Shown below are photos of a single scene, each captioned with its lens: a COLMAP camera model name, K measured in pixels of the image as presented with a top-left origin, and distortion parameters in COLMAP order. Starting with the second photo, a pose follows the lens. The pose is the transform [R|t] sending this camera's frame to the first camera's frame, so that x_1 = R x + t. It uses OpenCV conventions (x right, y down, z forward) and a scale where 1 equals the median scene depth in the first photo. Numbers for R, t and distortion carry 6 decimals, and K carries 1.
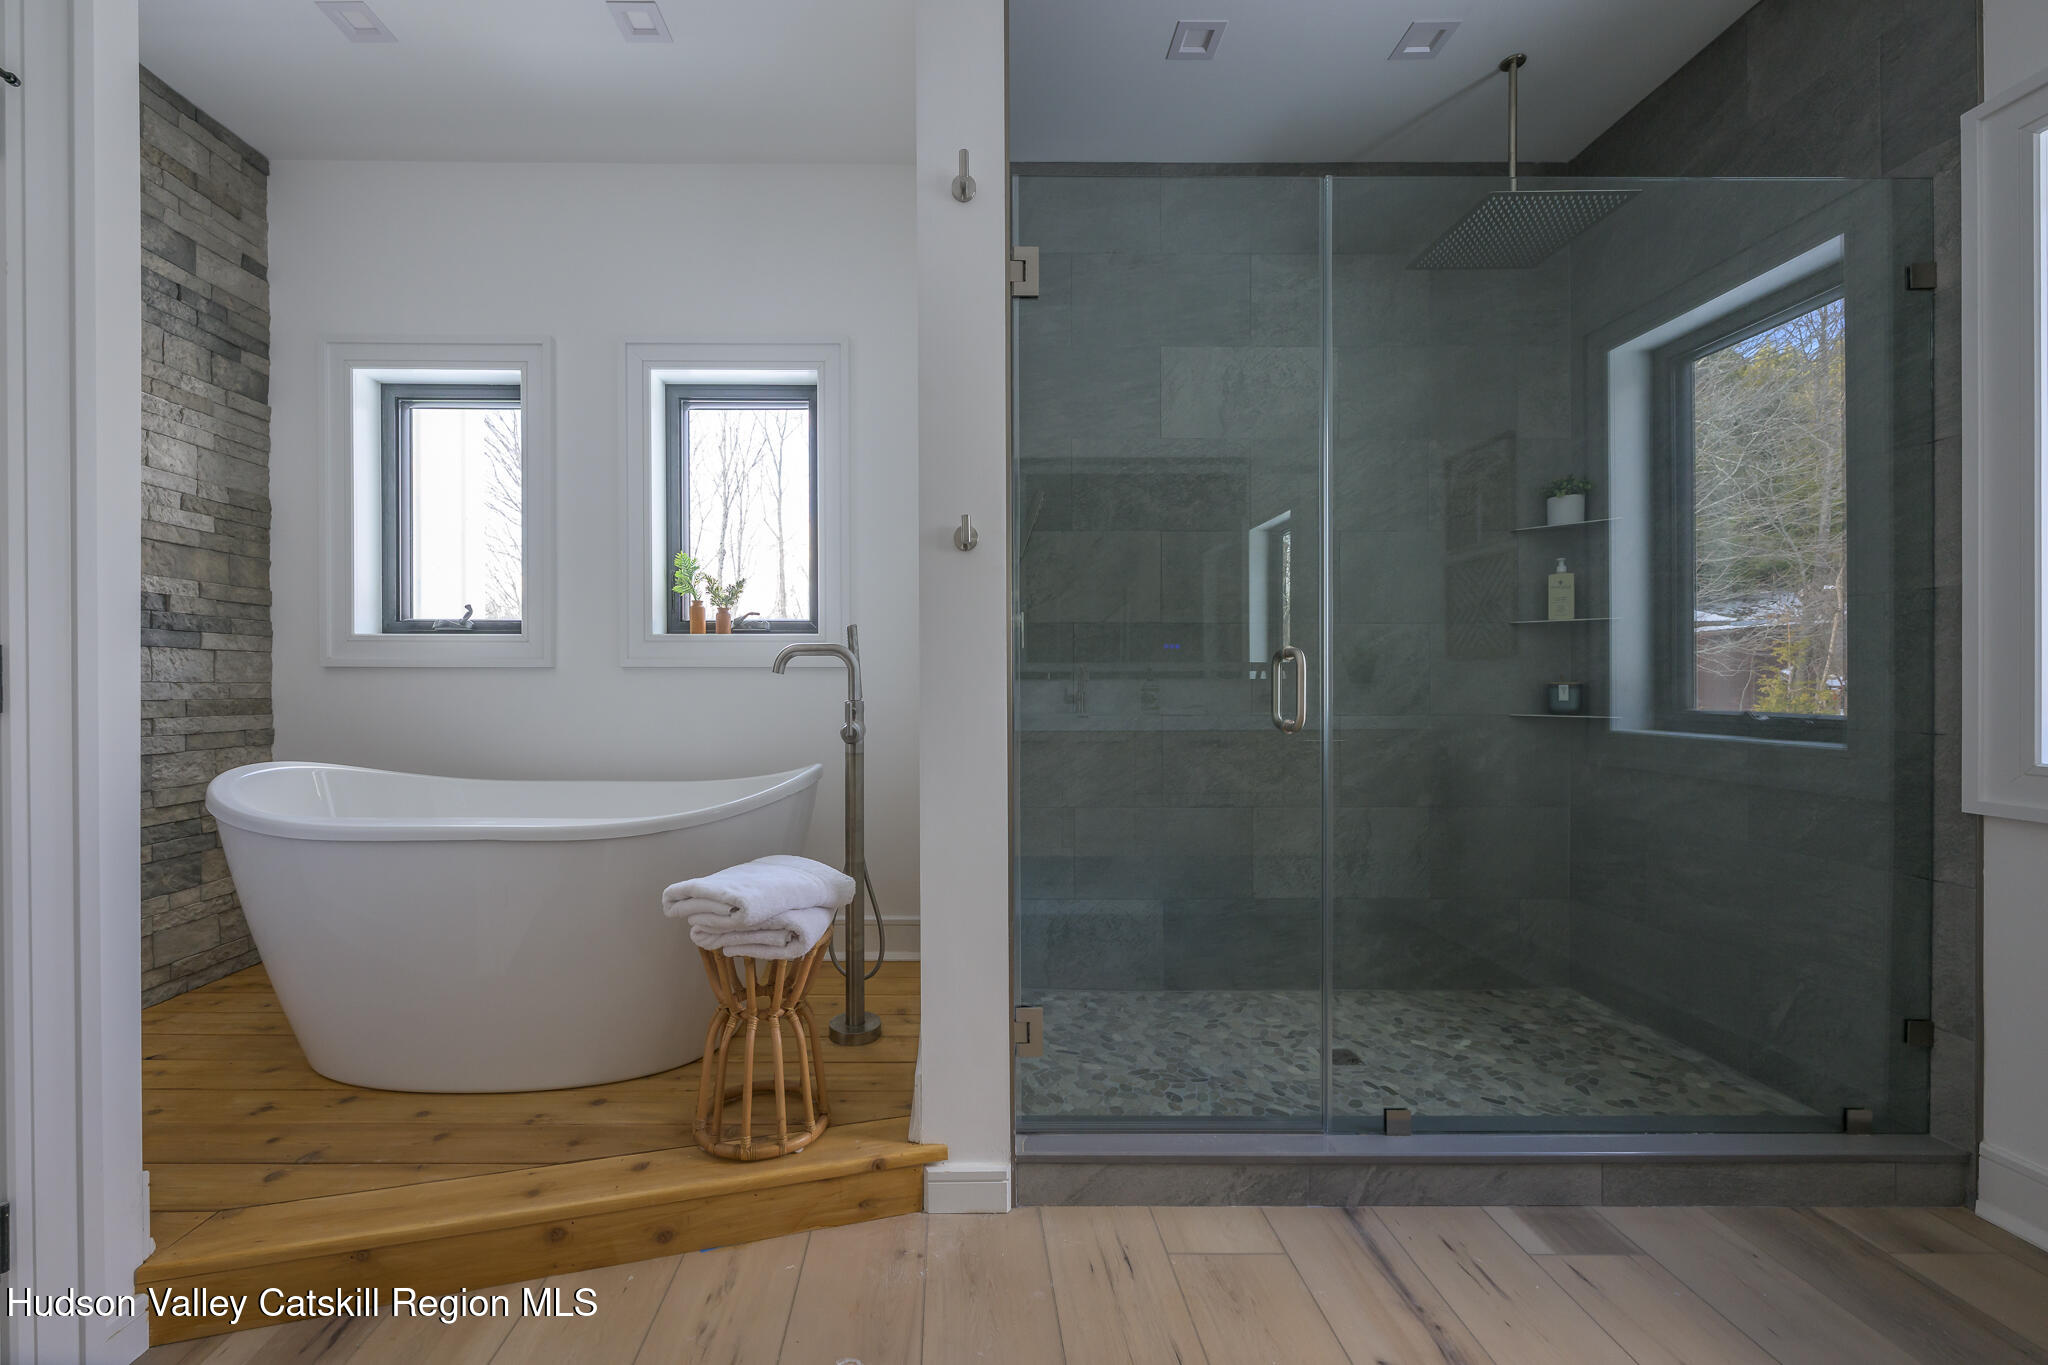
lens RADIAL K [[793.9, 0, 910.8], [0, 793.9, 692.6], [0, 0, 1]] dist [-0.001303, 0.000439]
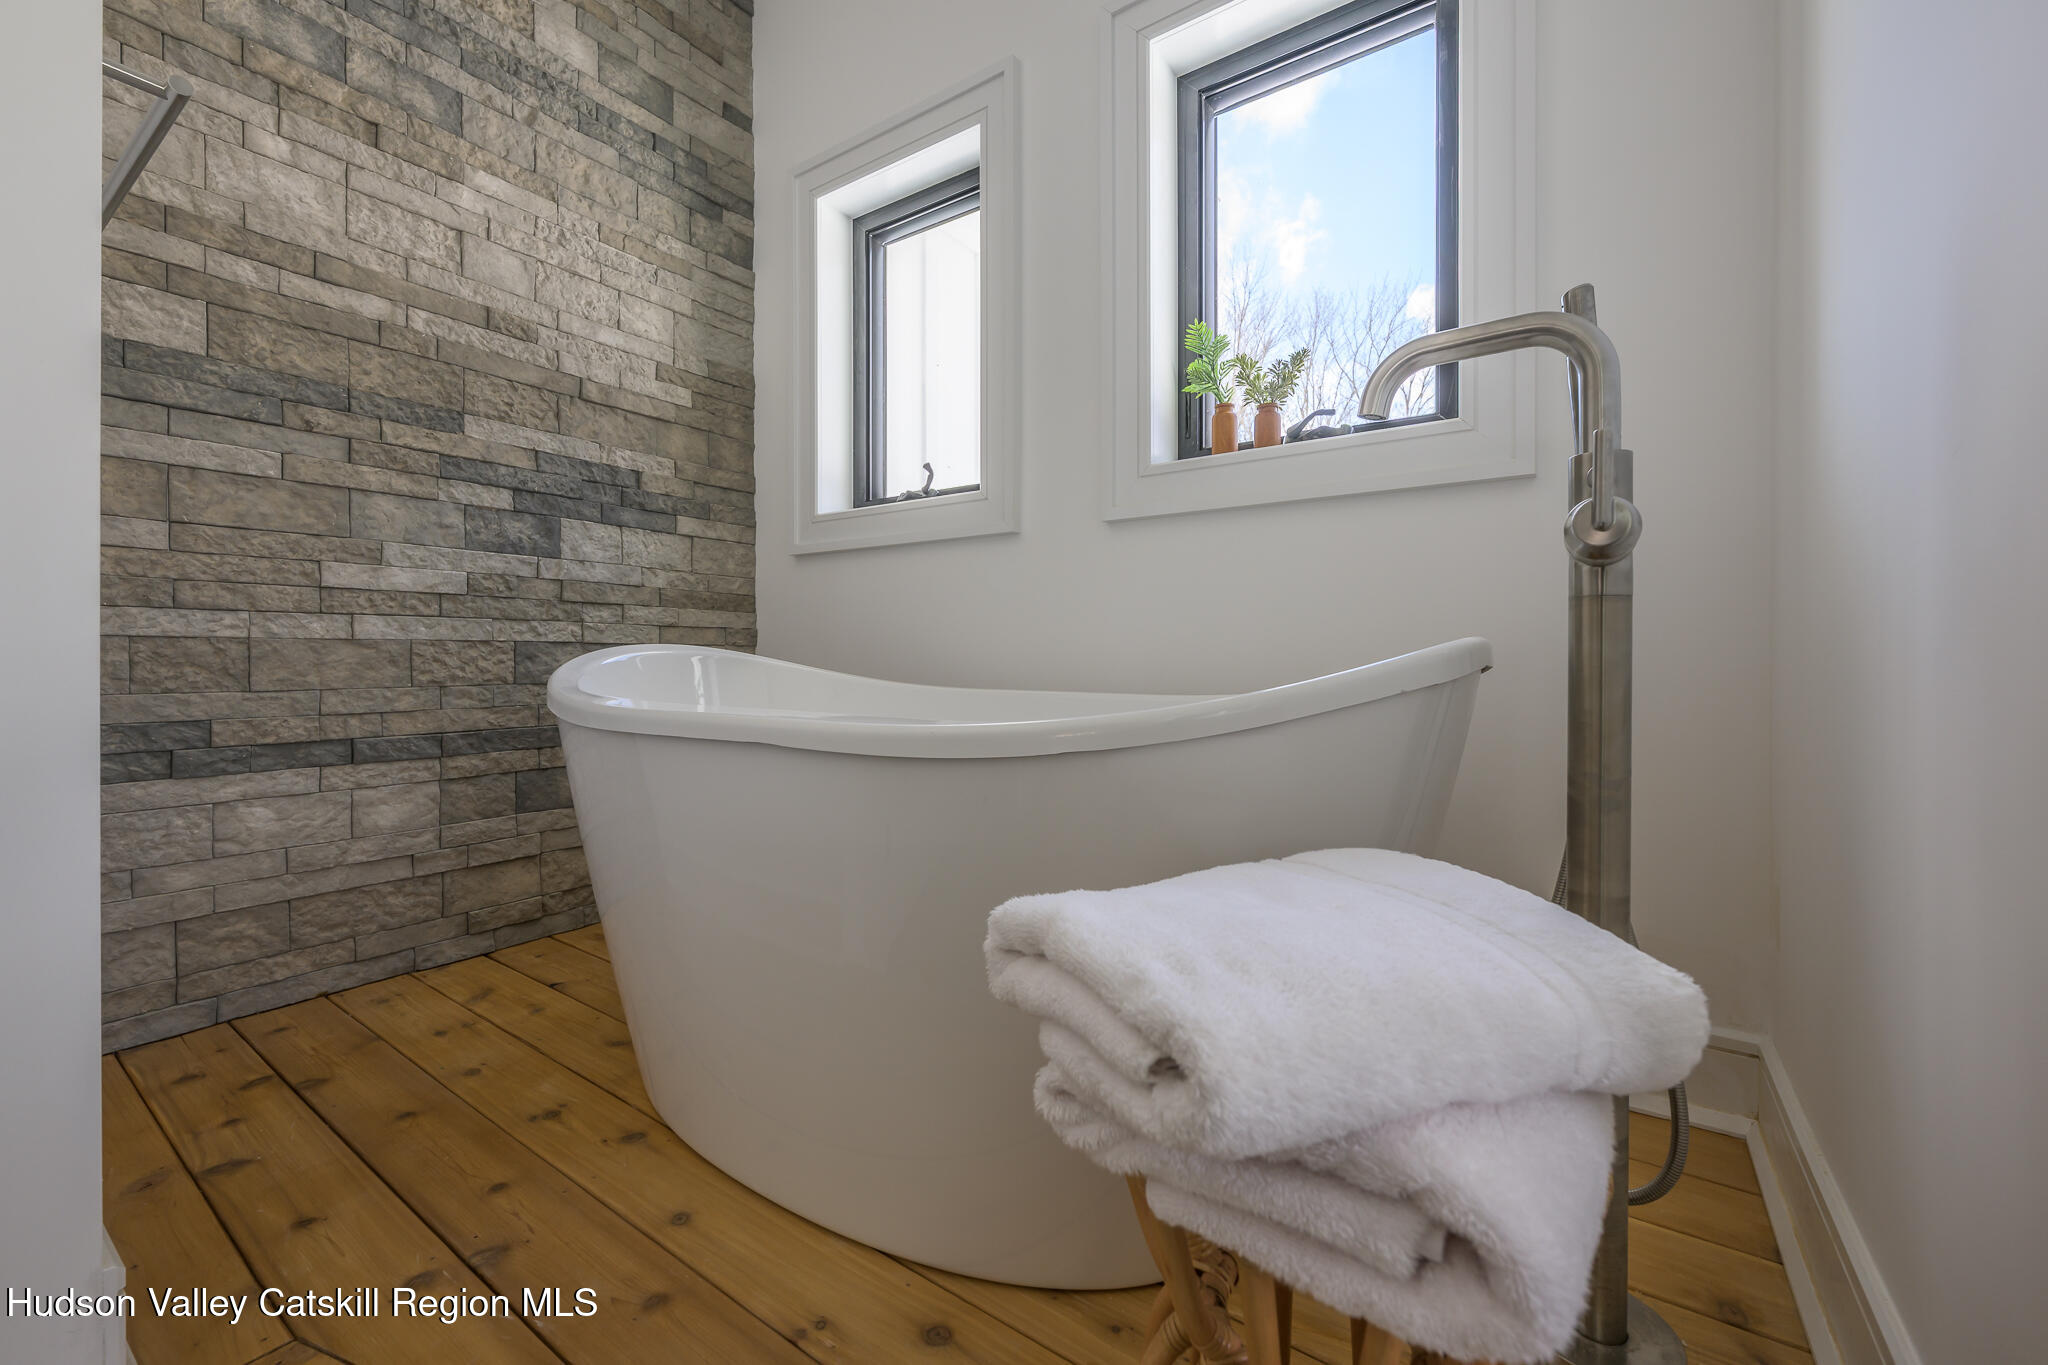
lens RADIAL K [[793.9, 0, 985.2], [0, 793.9, 667.2], [0, 0, 1]] dist [-0.001303, 0.000439]
pose [[0.818137, 0.005760, -0.574994, -0.076704], [-0.002568, 0.999976, 0.006364, 0.089338], [0.575017, -0.003730, 0.818133, 0.445631]]
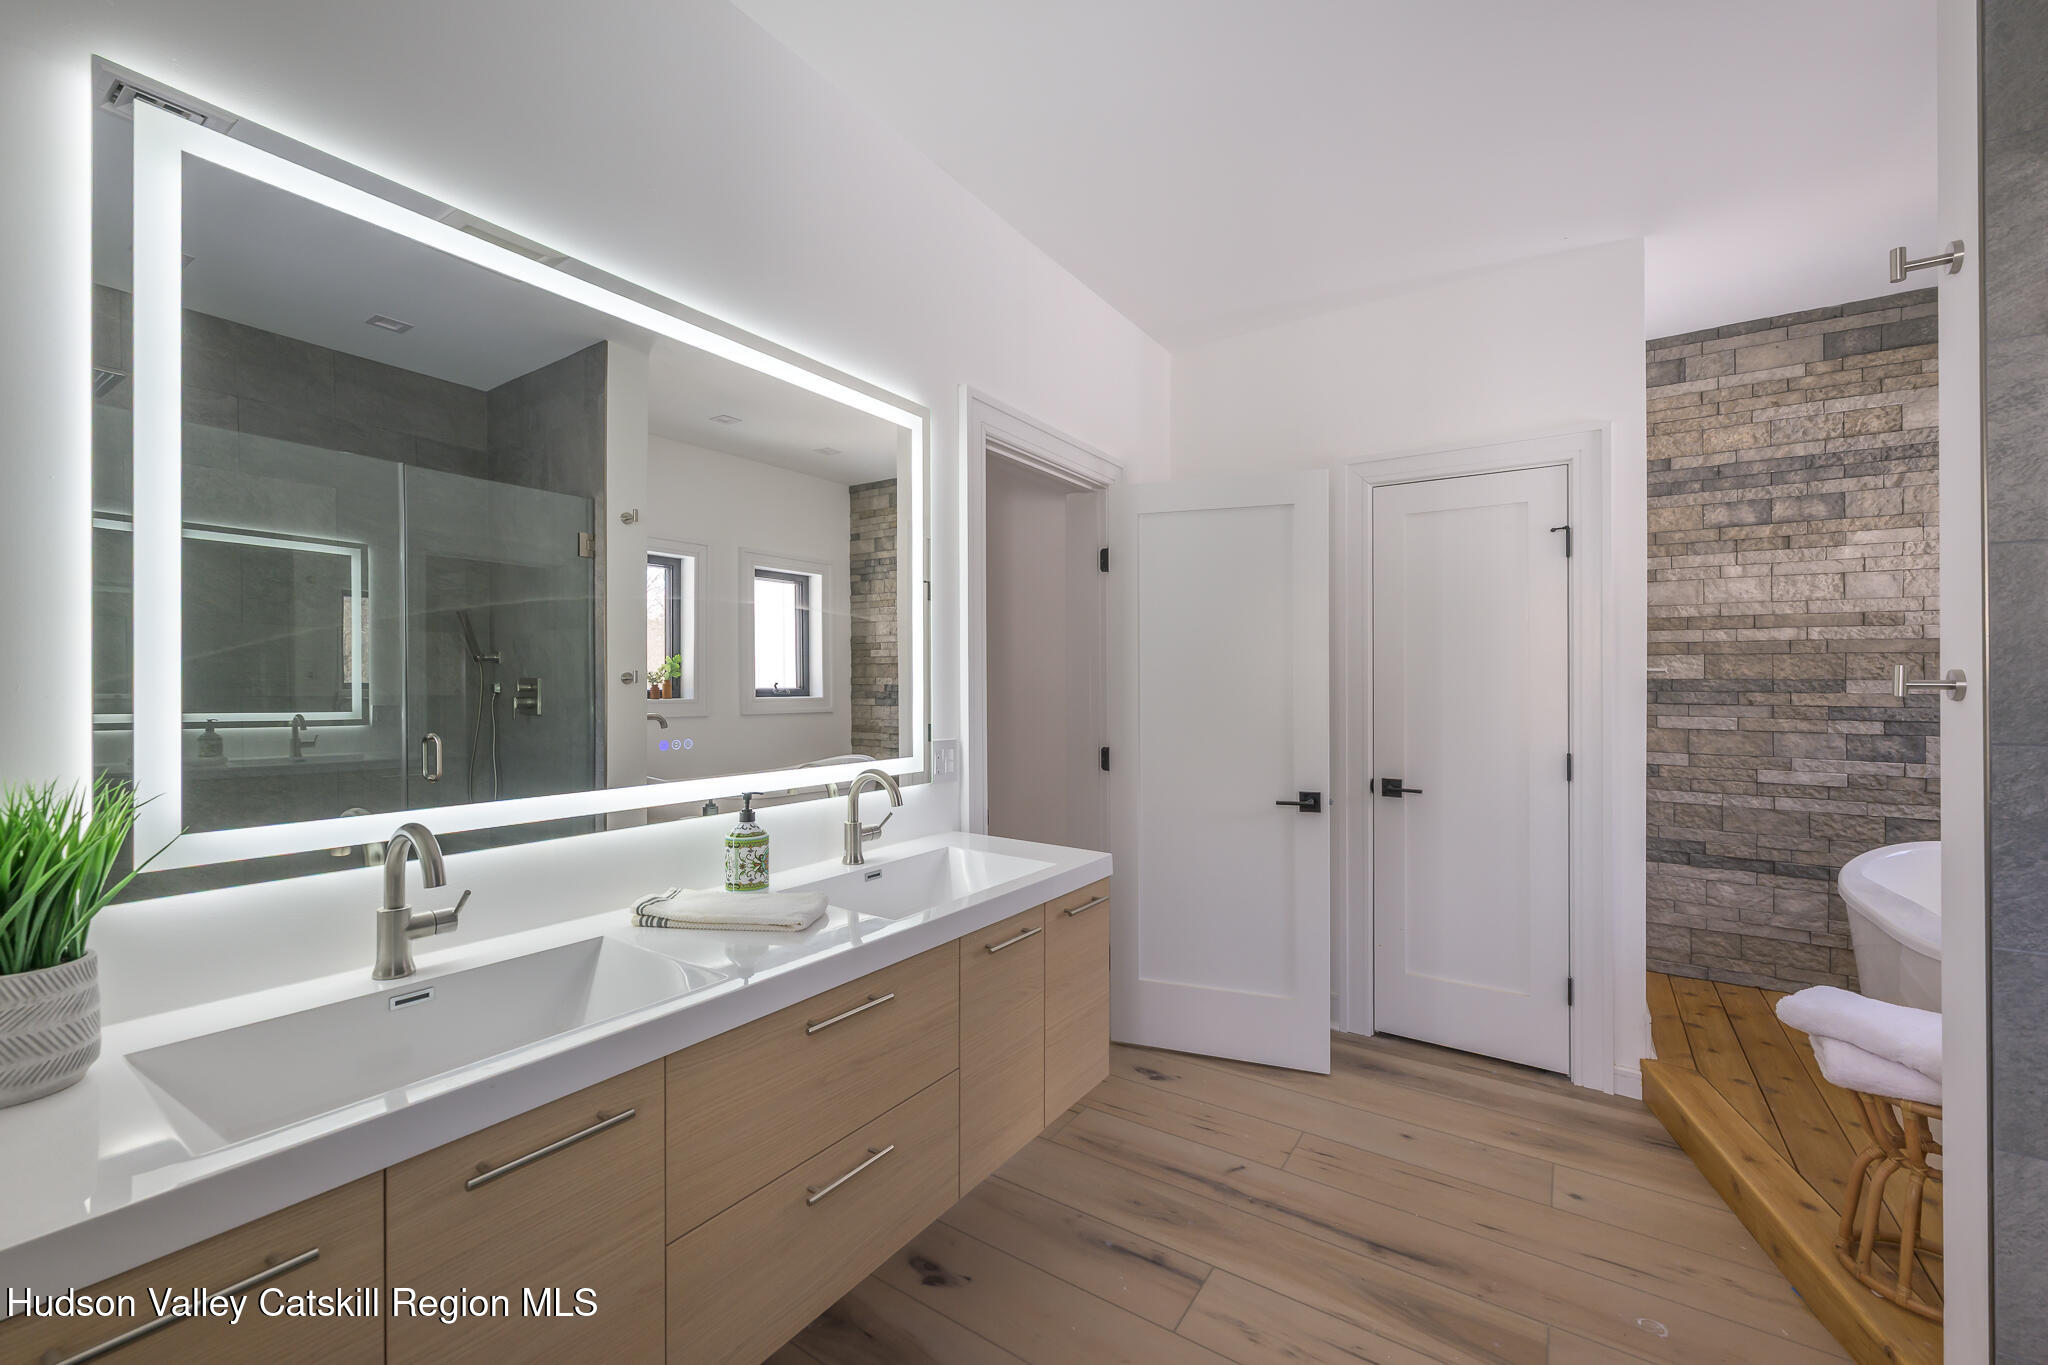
lens RADIAL K [[793.9, 0, 1038.9], [0, 793.9, 686.3], [0, 0, 1]] dist [-0.001303, 0.000439]
pose [[-0.563187, -0.004937, -0.826315, 0.775879], [-0.001833, 0.999987, -0.004725, -0.105626], [0.826327, -0.001146, -0.563189, 0.426348]]
